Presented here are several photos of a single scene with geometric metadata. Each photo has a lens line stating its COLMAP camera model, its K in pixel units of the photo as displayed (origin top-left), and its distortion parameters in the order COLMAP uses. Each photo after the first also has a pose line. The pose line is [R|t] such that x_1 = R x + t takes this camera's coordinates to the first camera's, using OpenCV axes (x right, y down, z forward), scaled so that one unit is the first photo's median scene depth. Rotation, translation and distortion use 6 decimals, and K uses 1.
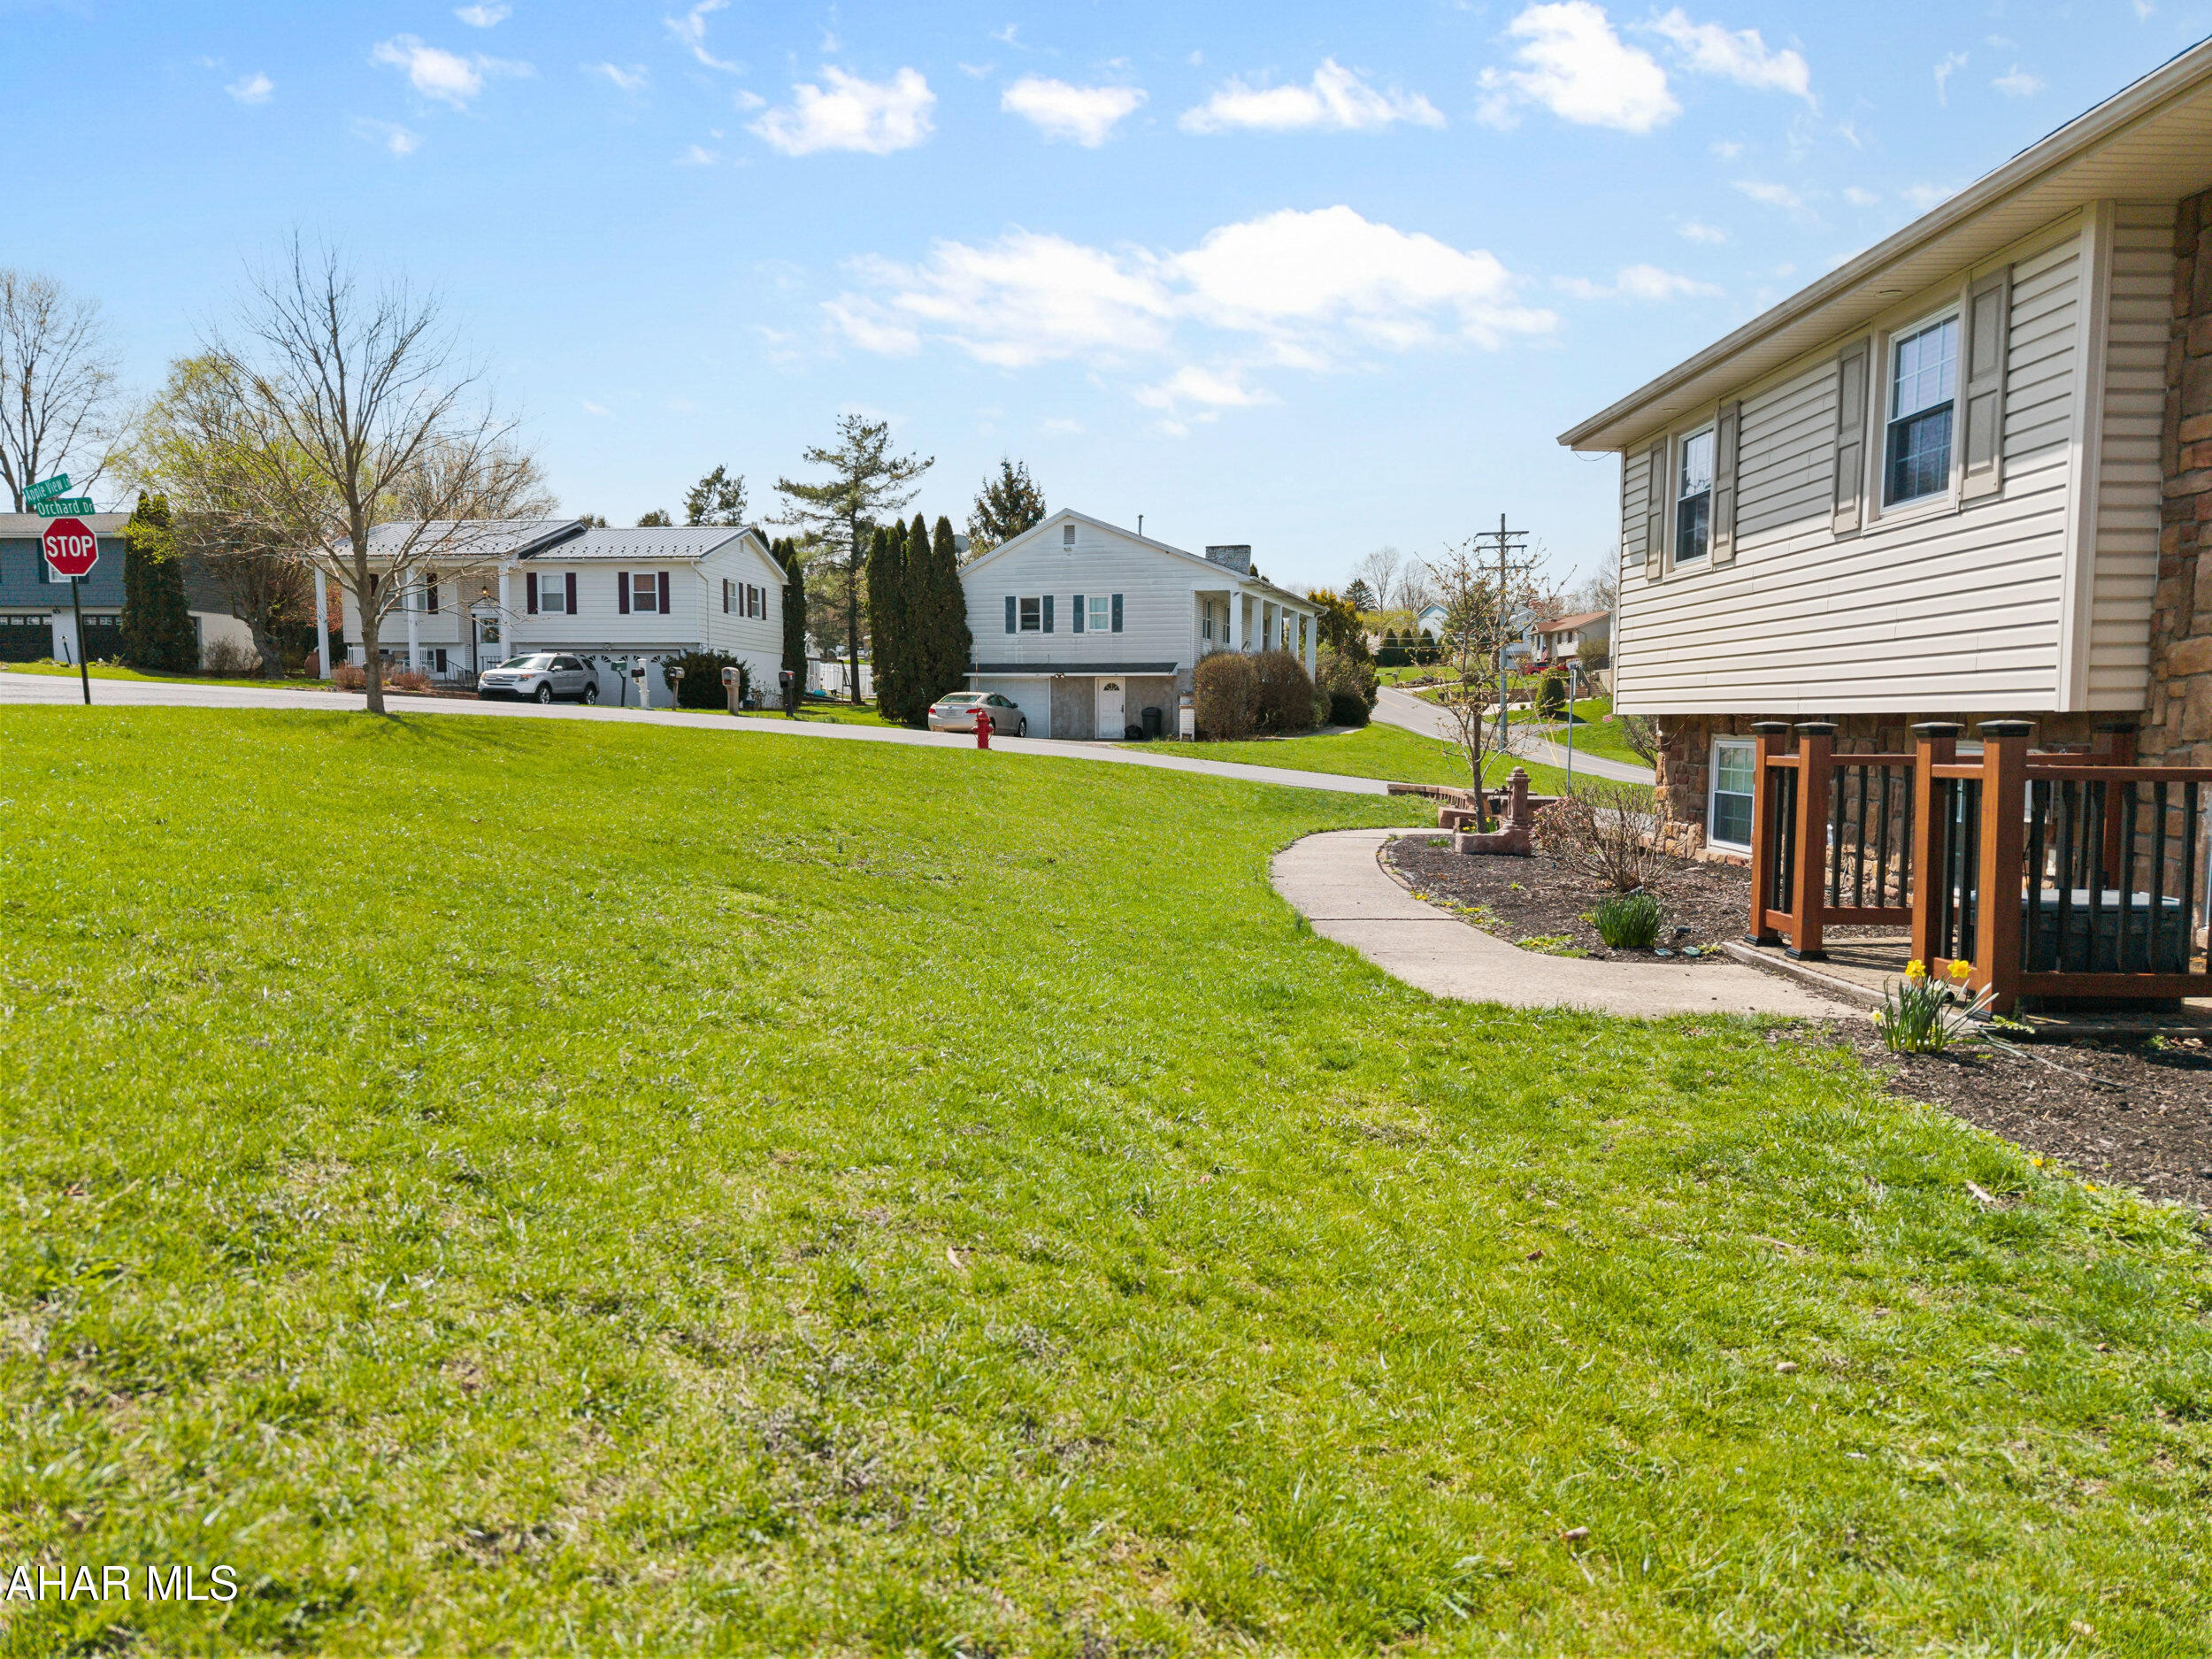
lens RADIAL K [[1453.3, 0, 1138.8], [0, 1453.3, 852.5], [0, 0, 1]] dist [0.000010, 0.000509]
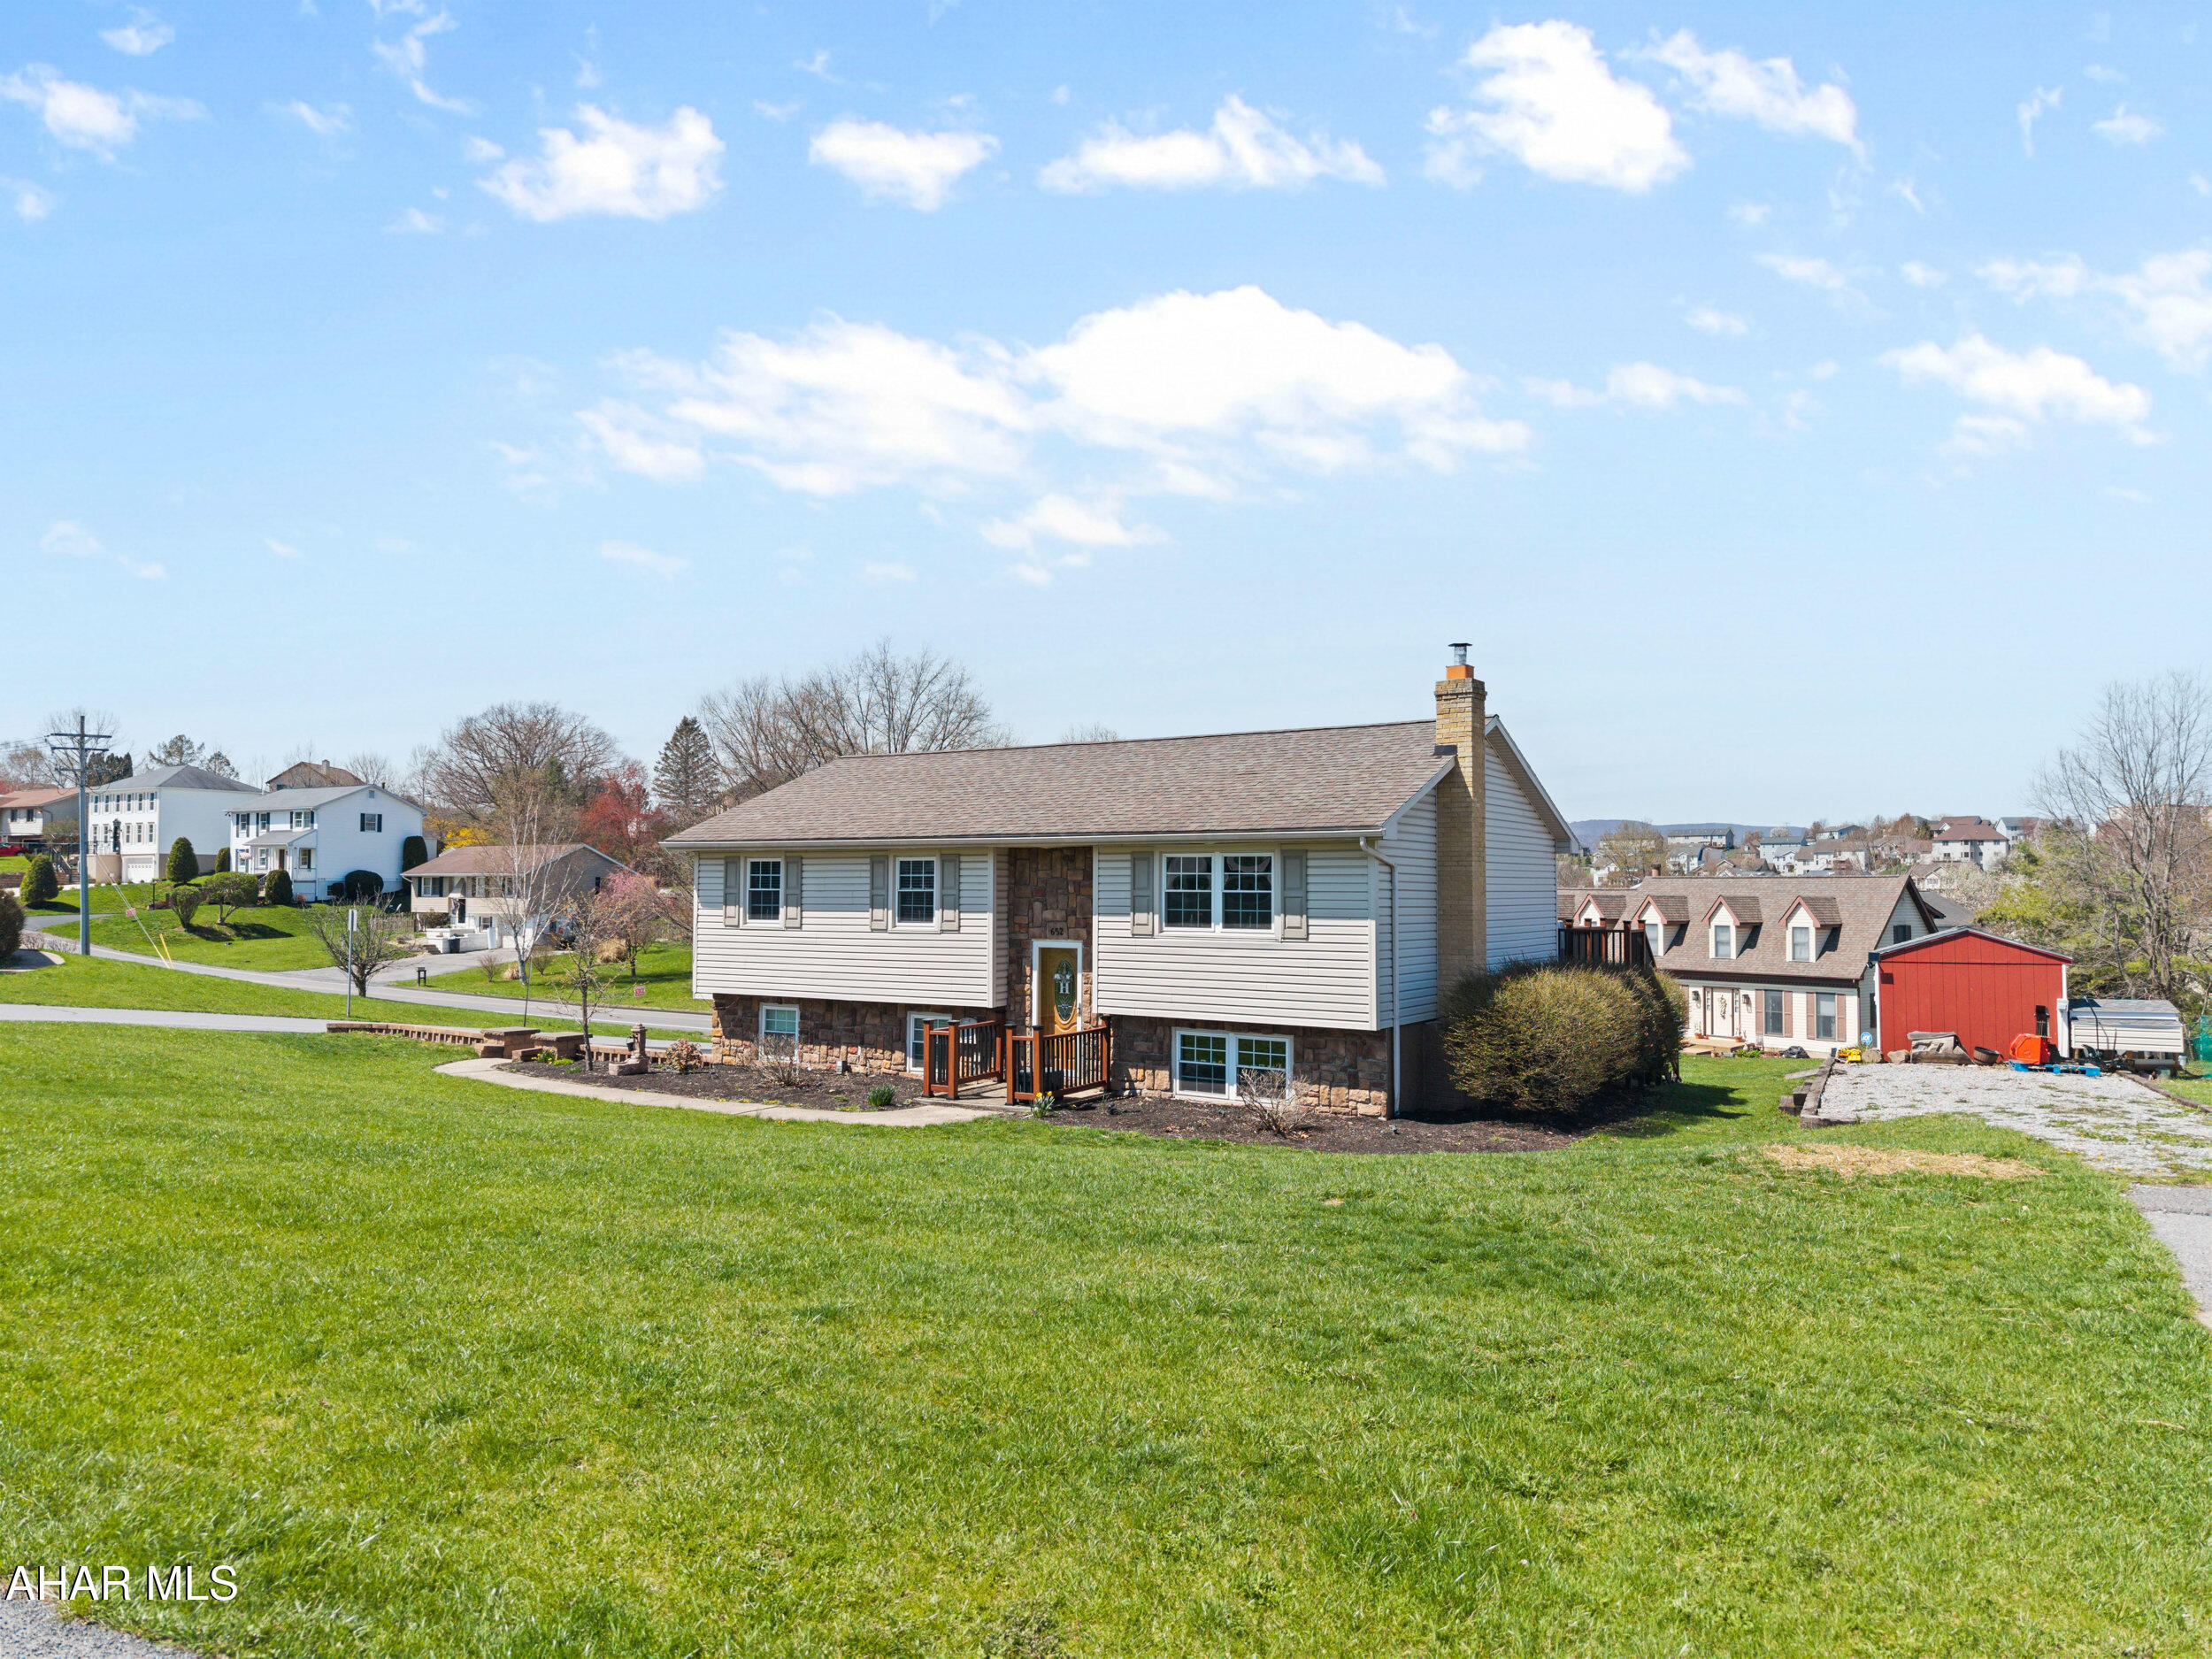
lens RADIAL K [[1510.5, 0, 1113.6], [0, 1510.5, 825.9], [0, 0, 1]] dist [0.037767, -0.000463]
pose [[0.539787, 0.026671, 0.841379, -1.844480], [0.075528, 0.993932, -0.079962, -0.196411], [-0.838407, 0.106710, 0.534497, -0.923583]]
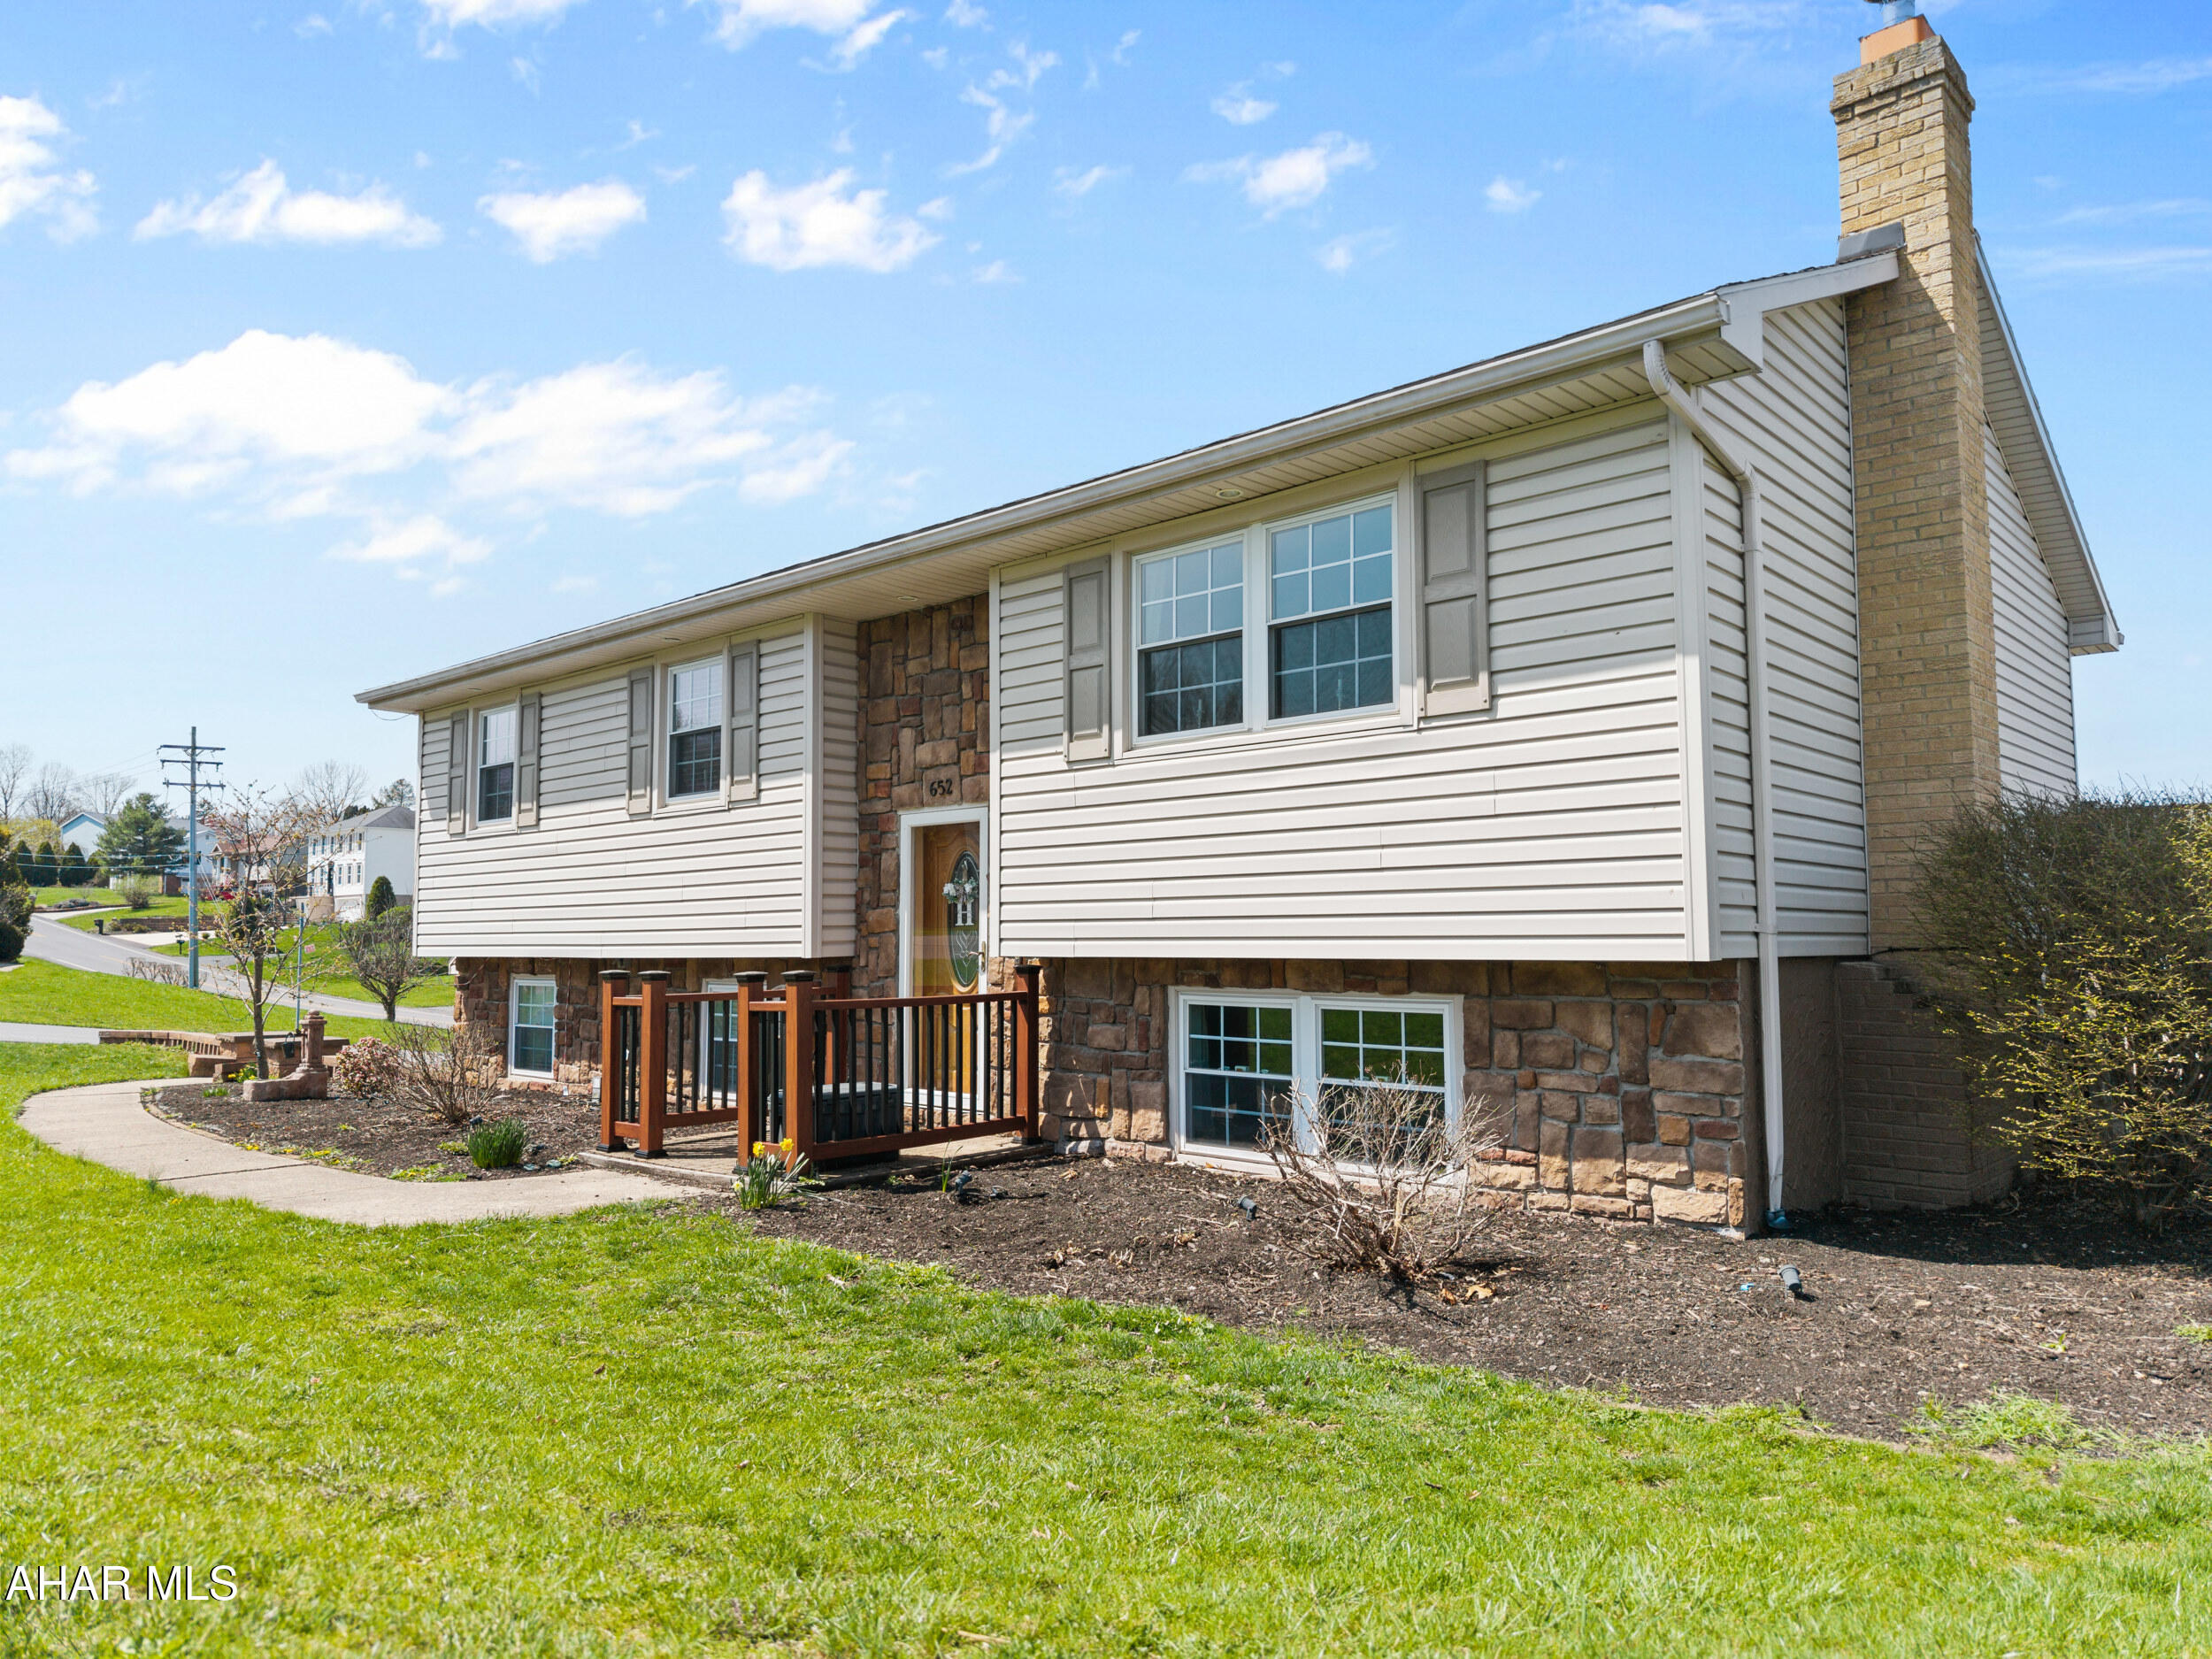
lens RADIAL K [[1432.6, 0, 1137.5], [0, 1432.6, 861.5], [0, 0, 1]] dist [0.035078, -0.069259]
pose [[0.665364, 0.036451, 0.745628, -0.185693], [0.075217, 0.990451, -0.115540, -0.004876], [-0.742720, 0.132960, 0.656269, -0.156811]]
